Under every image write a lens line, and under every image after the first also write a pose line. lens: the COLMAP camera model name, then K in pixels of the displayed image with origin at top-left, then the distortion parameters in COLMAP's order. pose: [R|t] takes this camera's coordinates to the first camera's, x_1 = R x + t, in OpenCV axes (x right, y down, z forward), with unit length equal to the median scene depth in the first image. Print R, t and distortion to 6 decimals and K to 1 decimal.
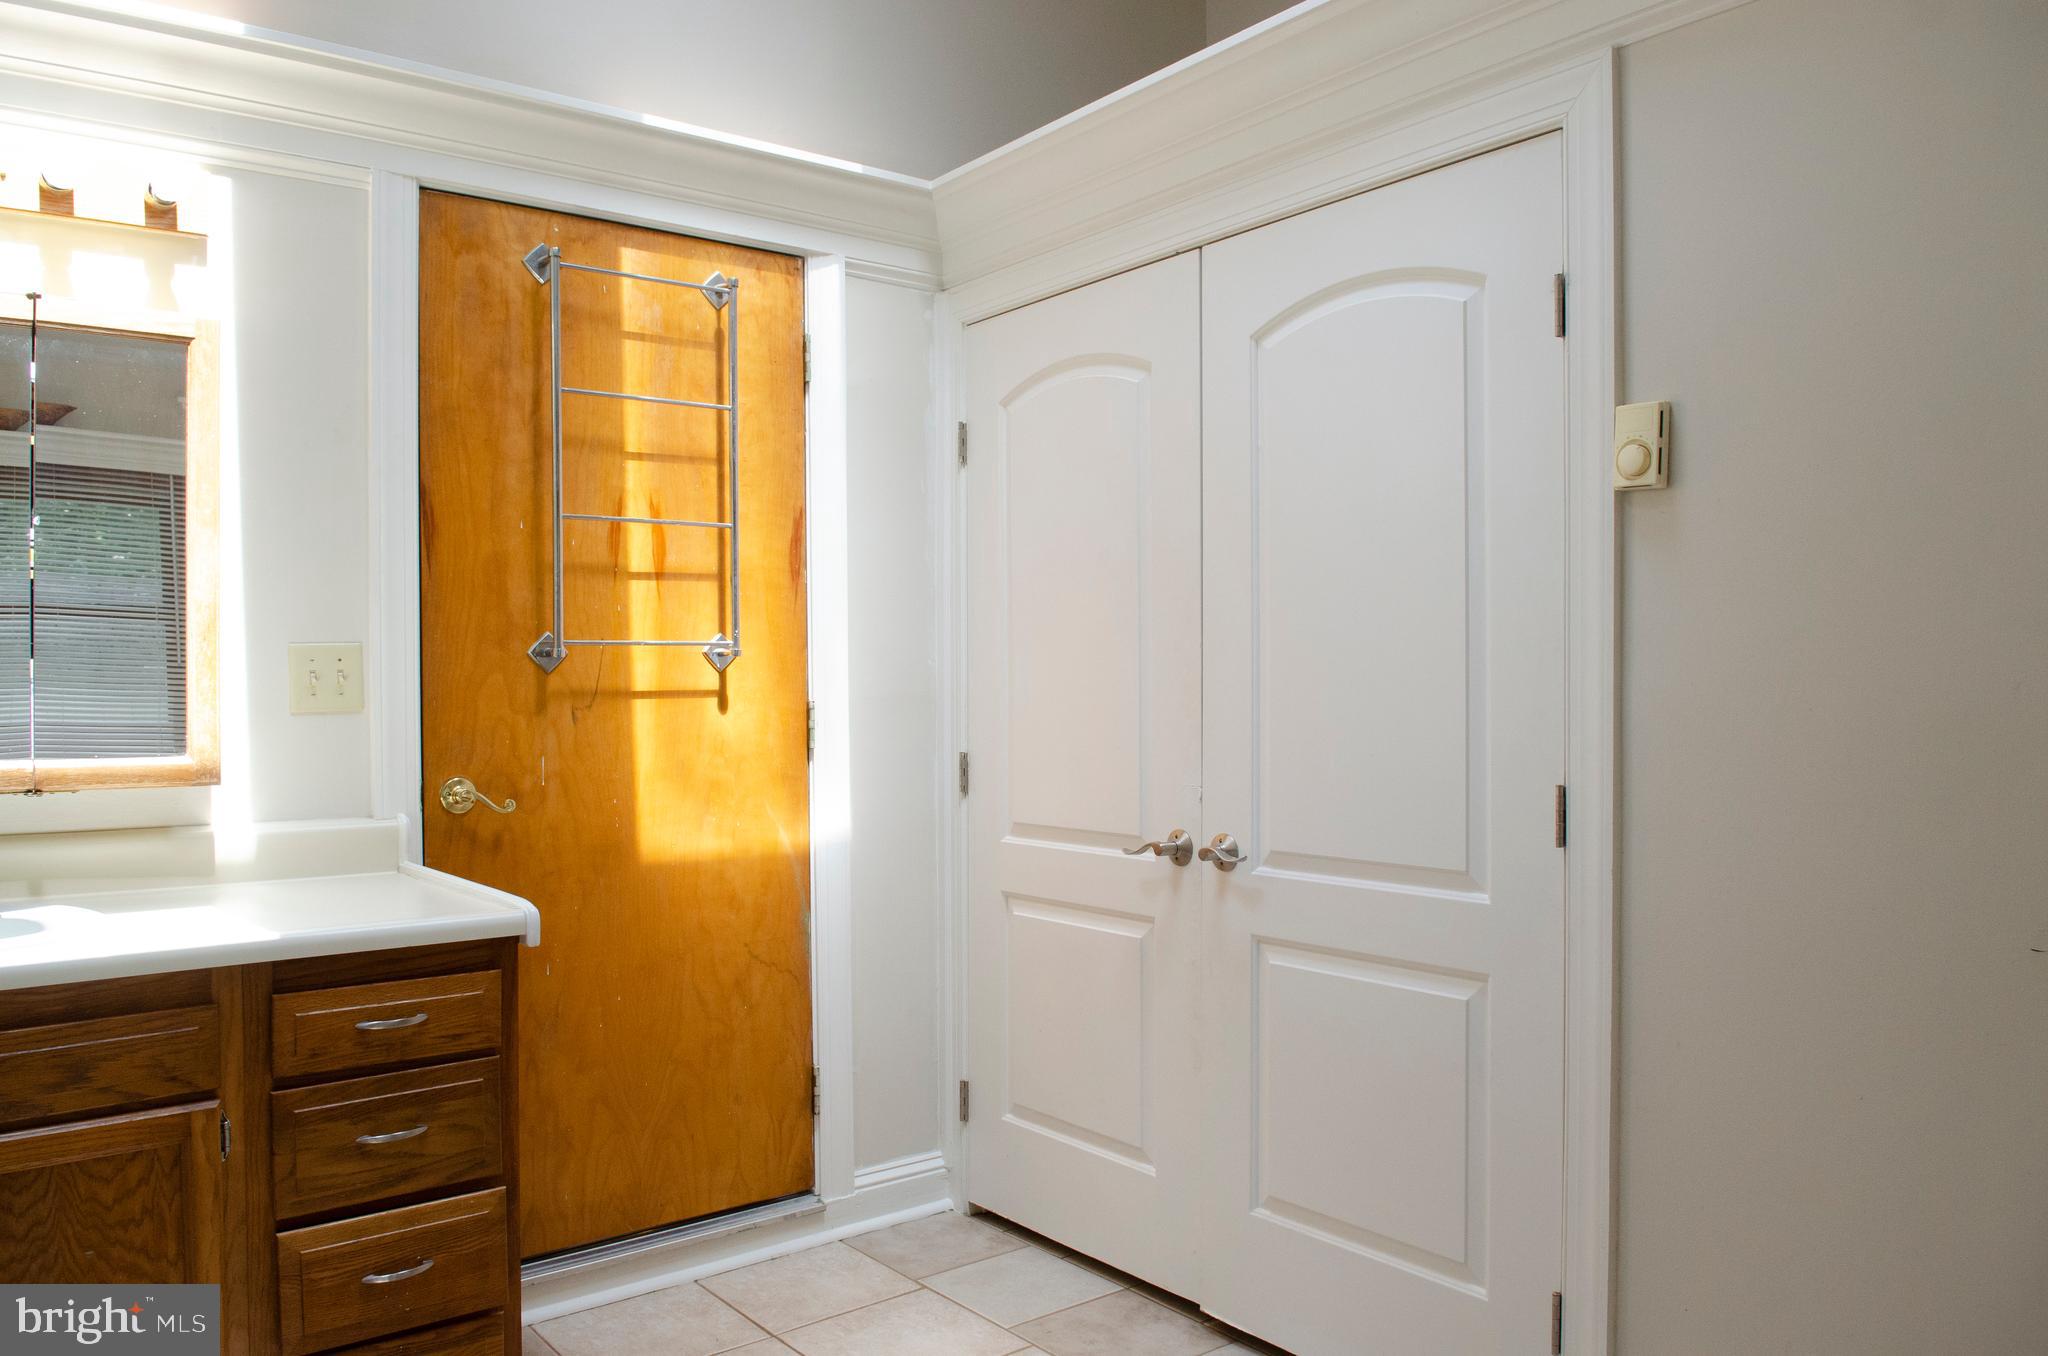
lens RADIAL K [[1534.6, 0, 1024.0], [0, 1534.6, 678.0], [0, 0, 1]] dist [-0.048519, -0.002857]
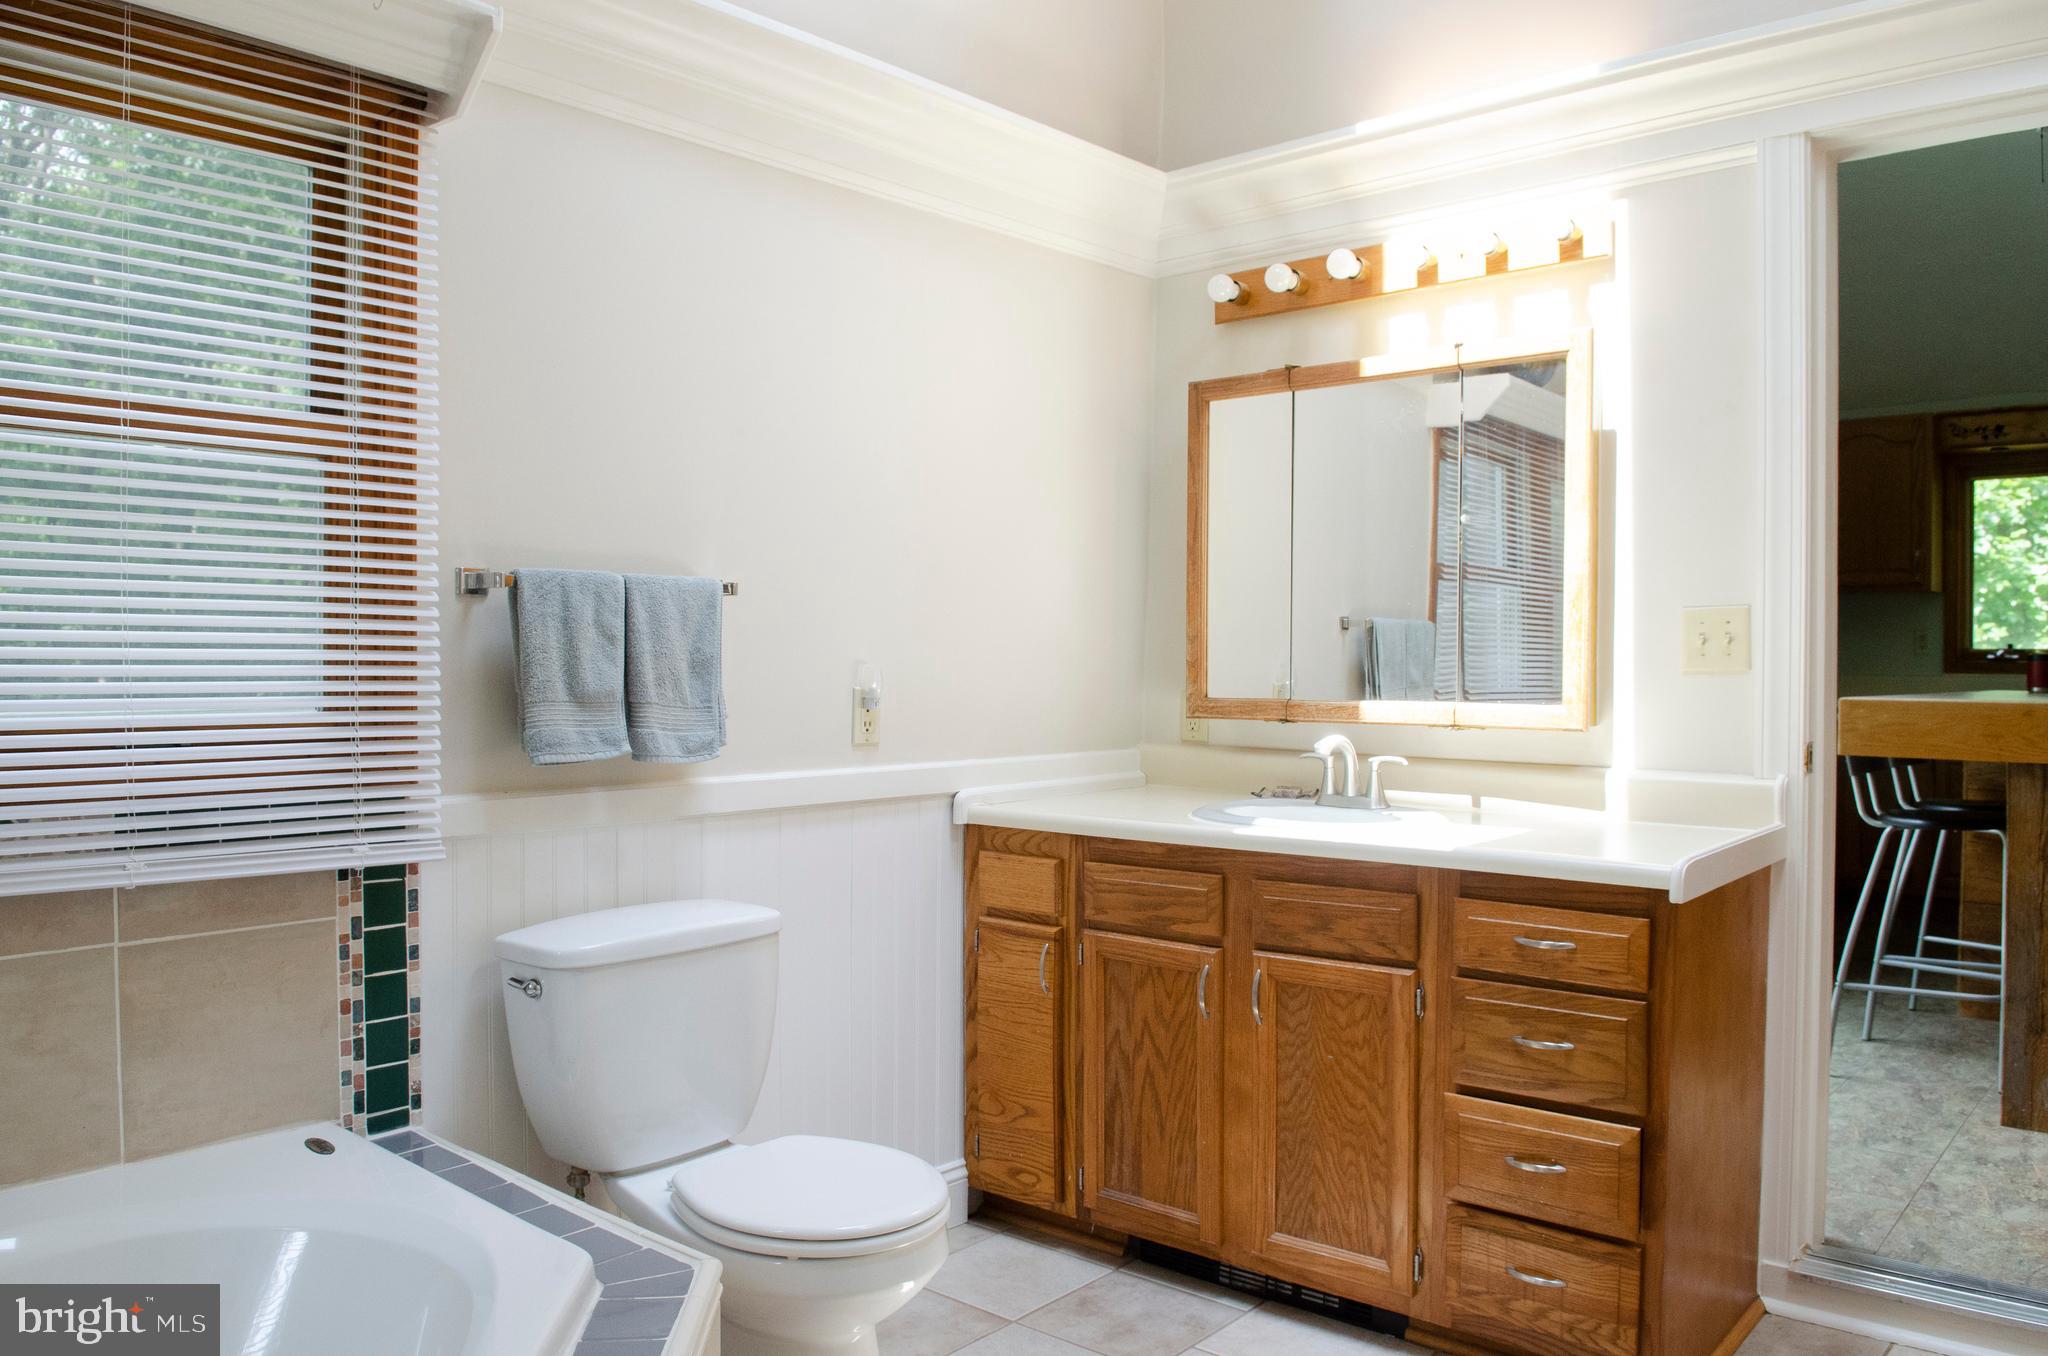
lens RADIAL K [[1534.6, 0, 1024.0], [0, 1534.6, 678.0], [0, 0, 1]] dist [-0.048519, -0.002857]
pose [[0.175665, 0.016678, -0.984309, 0.630351], [-0.004929, 0.999859, 0.016062, 0.015330], [0.984438, 0.002030, 0.175723, 0.432005]]
